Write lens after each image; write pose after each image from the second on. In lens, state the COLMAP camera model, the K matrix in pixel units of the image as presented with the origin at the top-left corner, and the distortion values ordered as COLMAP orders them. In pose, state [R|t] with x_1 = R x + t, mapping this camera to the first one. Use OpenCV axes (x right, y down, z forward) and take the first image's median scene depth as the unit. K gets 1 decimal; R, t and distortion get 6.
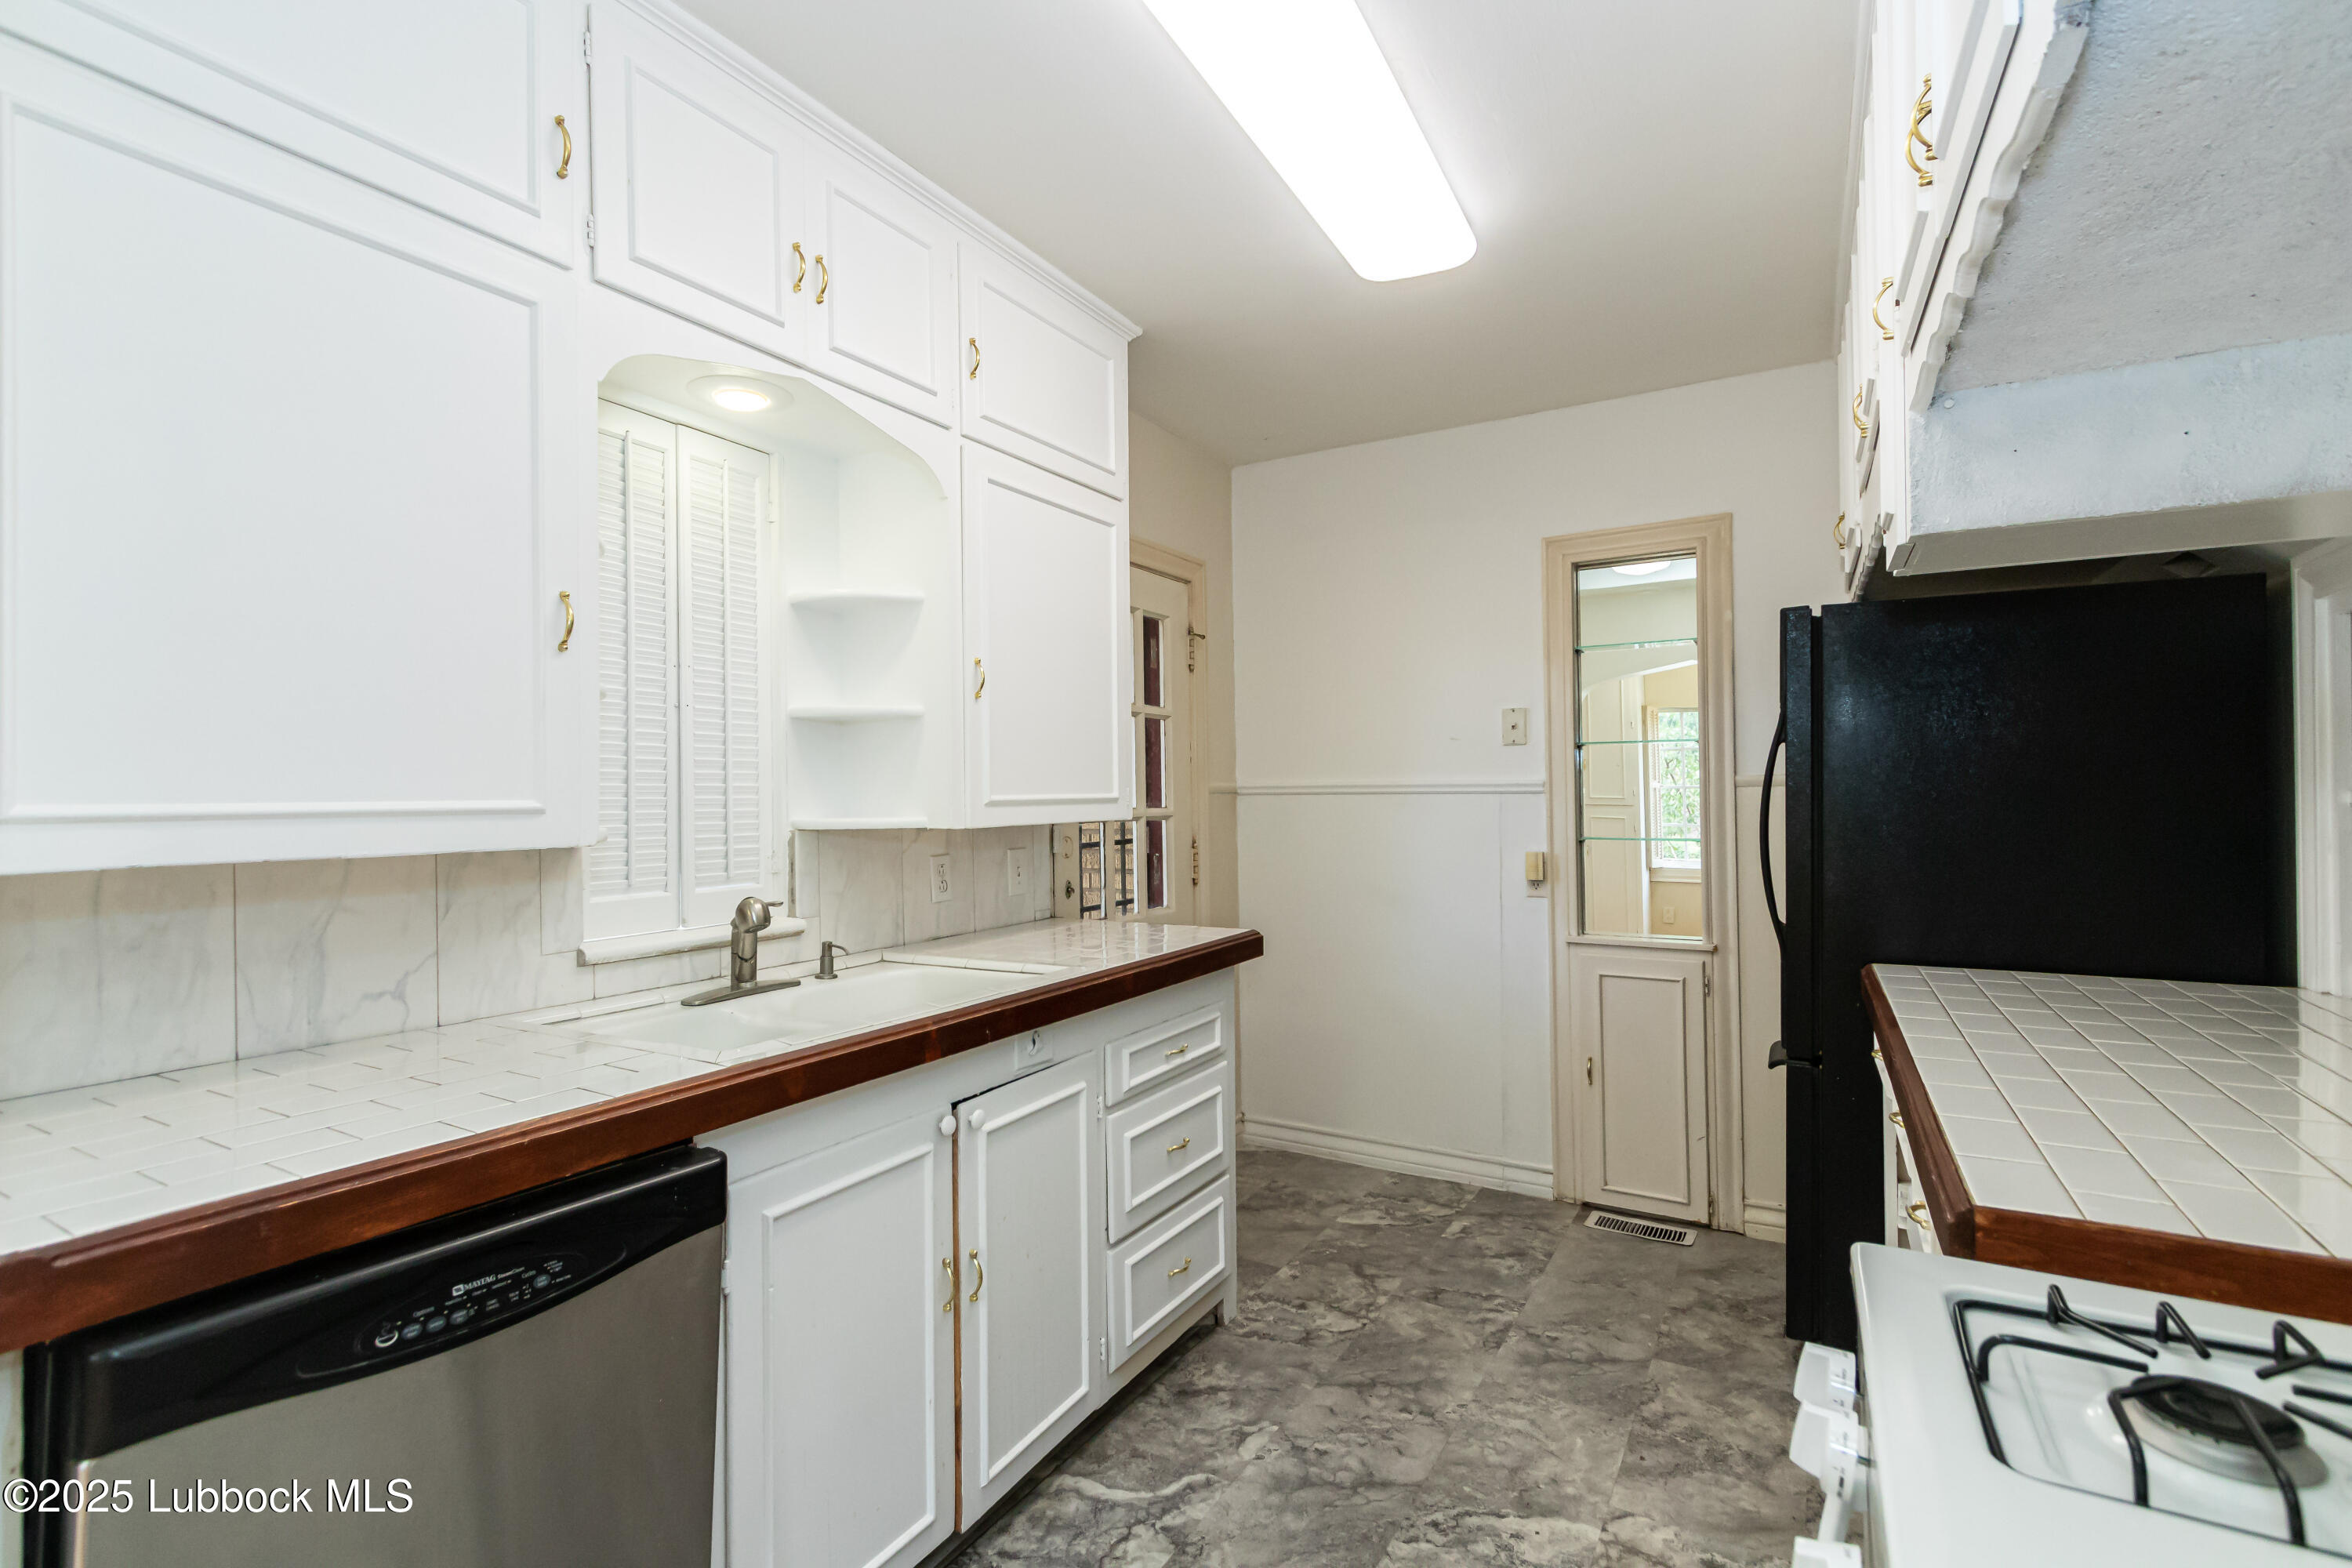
lens RADIAL K [[1089.9, 0, 1157.4], [0, 1089.9, 791.3], [0, 0, 1]] dist [0.006475, -0.001224]
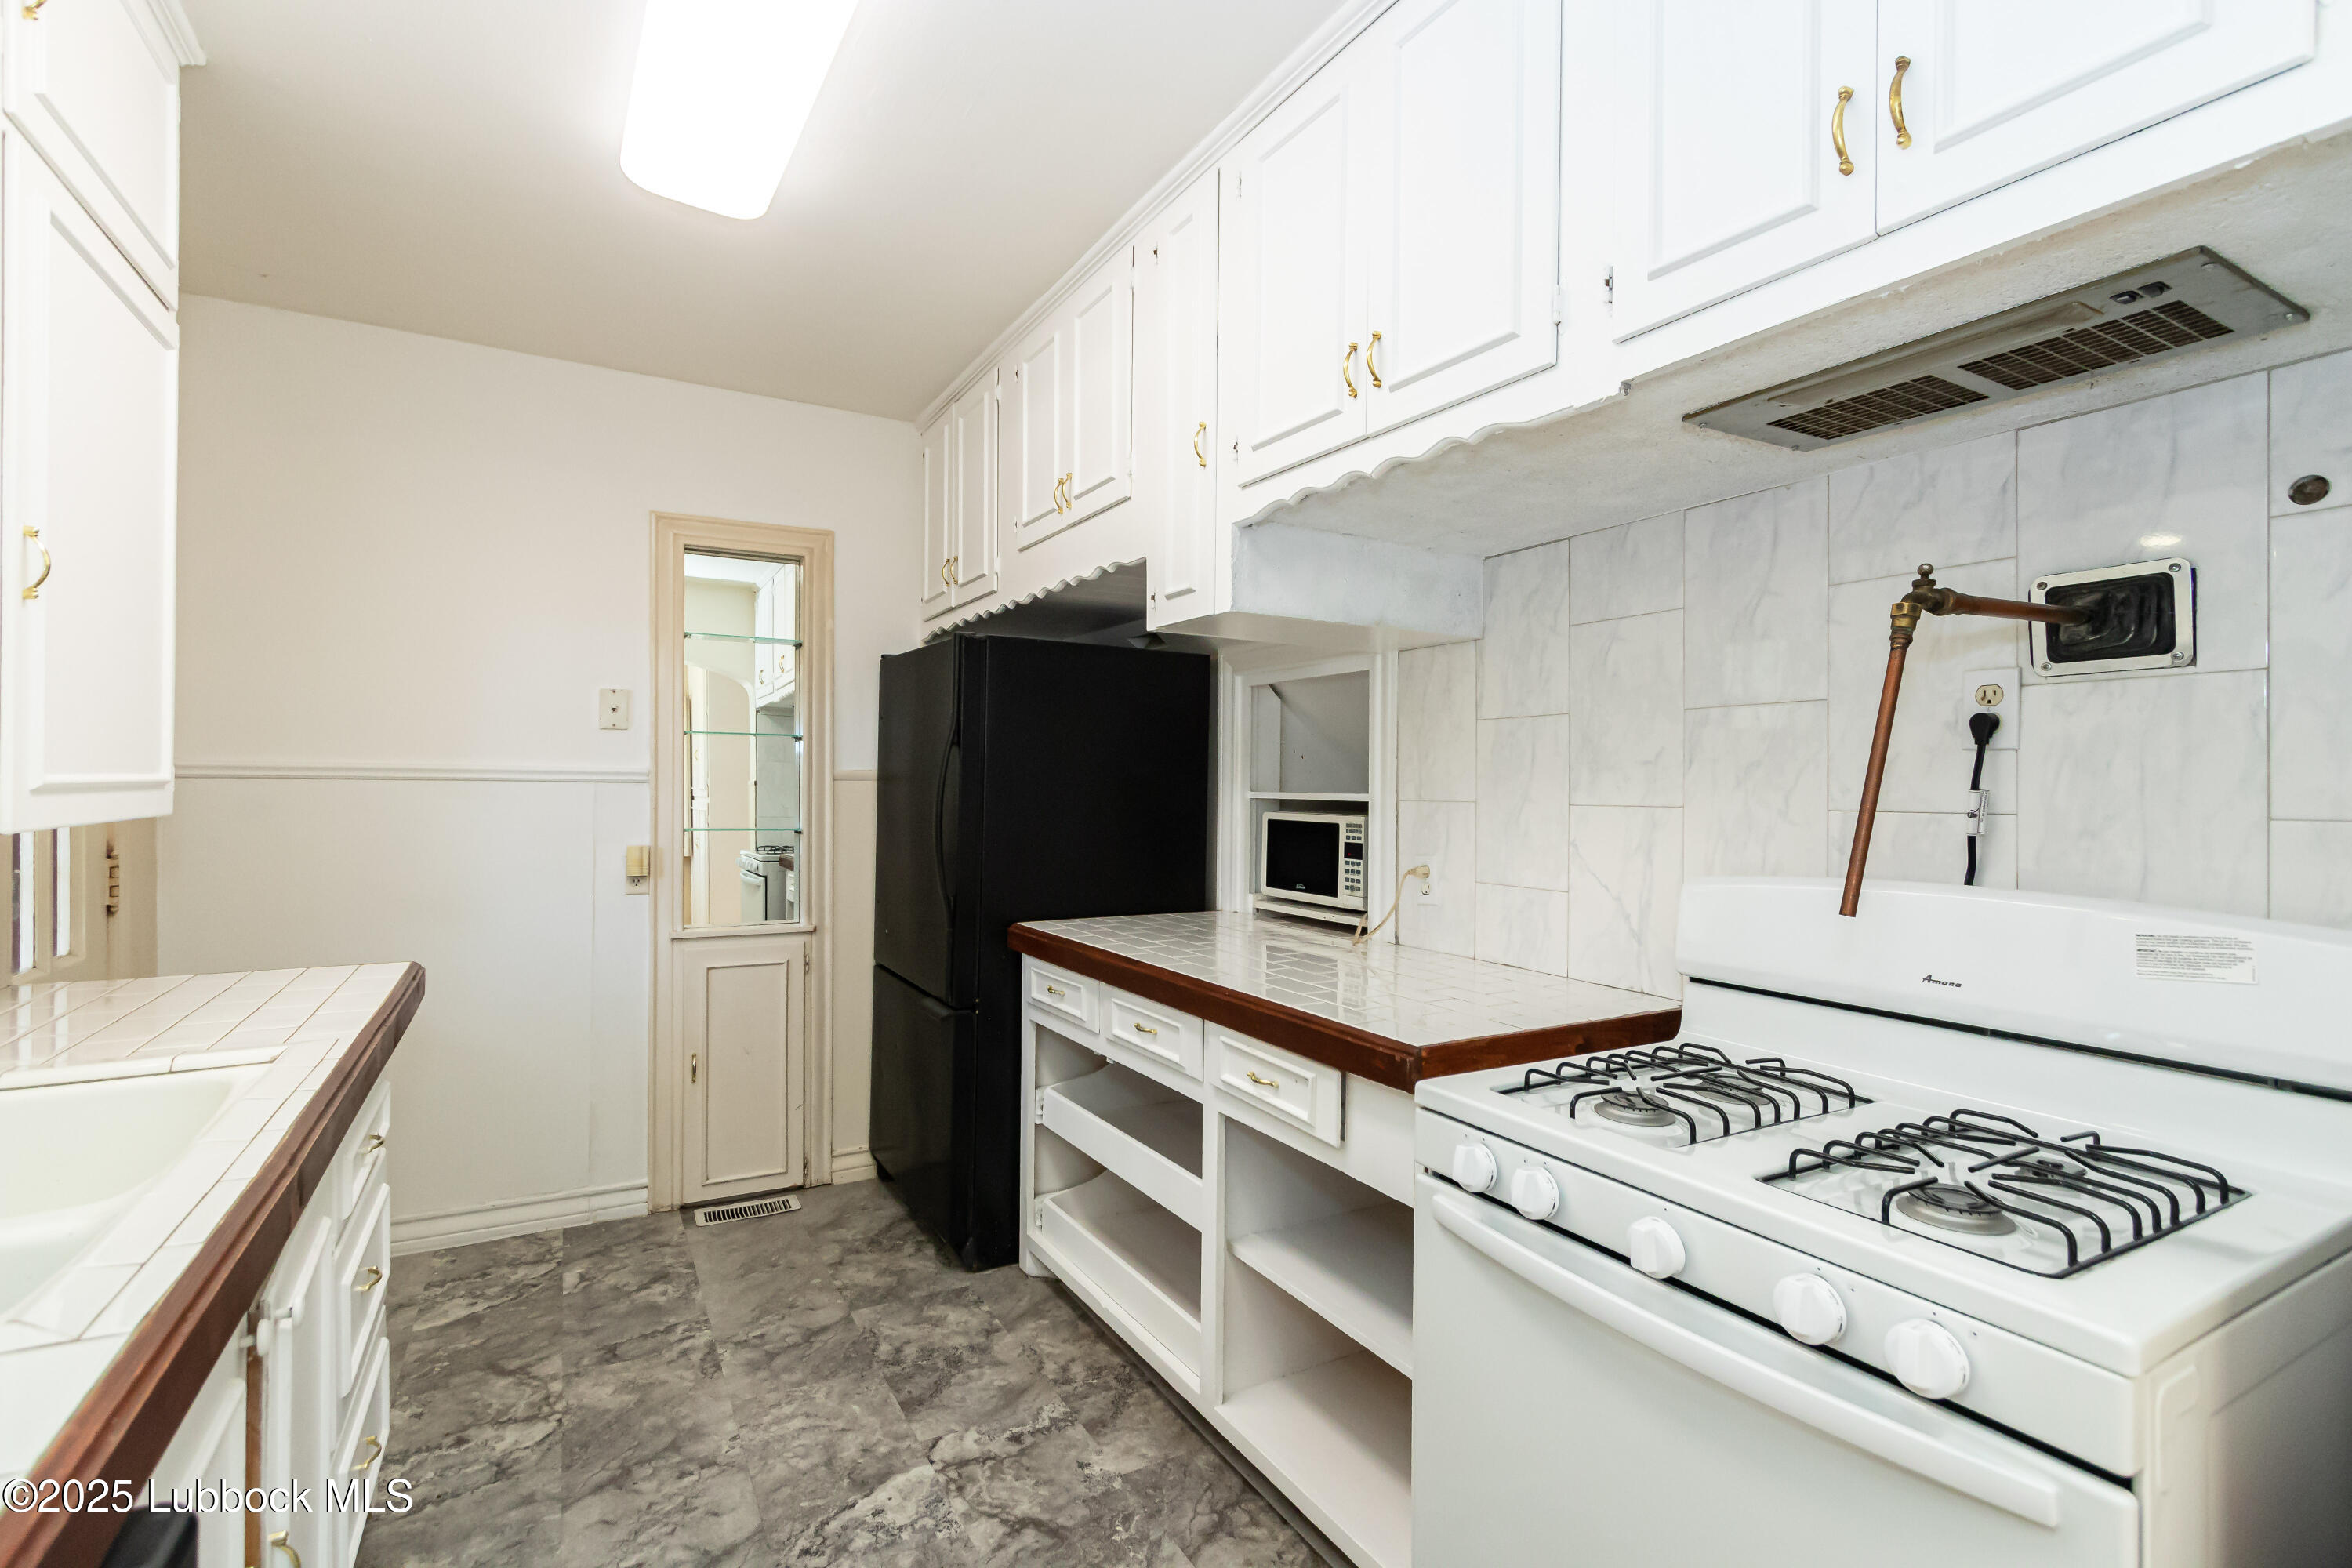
lens RADIAL K [[1089.9, 0, 1166.5], [0, 1089.9, 782.5], [0, 0, 1]] dist [0.006475, -0.001224]
pose [[0.493913, 0.015993, 0.869364, -0.306586], [-0.017039, 0.999817, -0.008713, 0.002527], [-0.869344, -0.010510, 0.494095, 0.187929]]
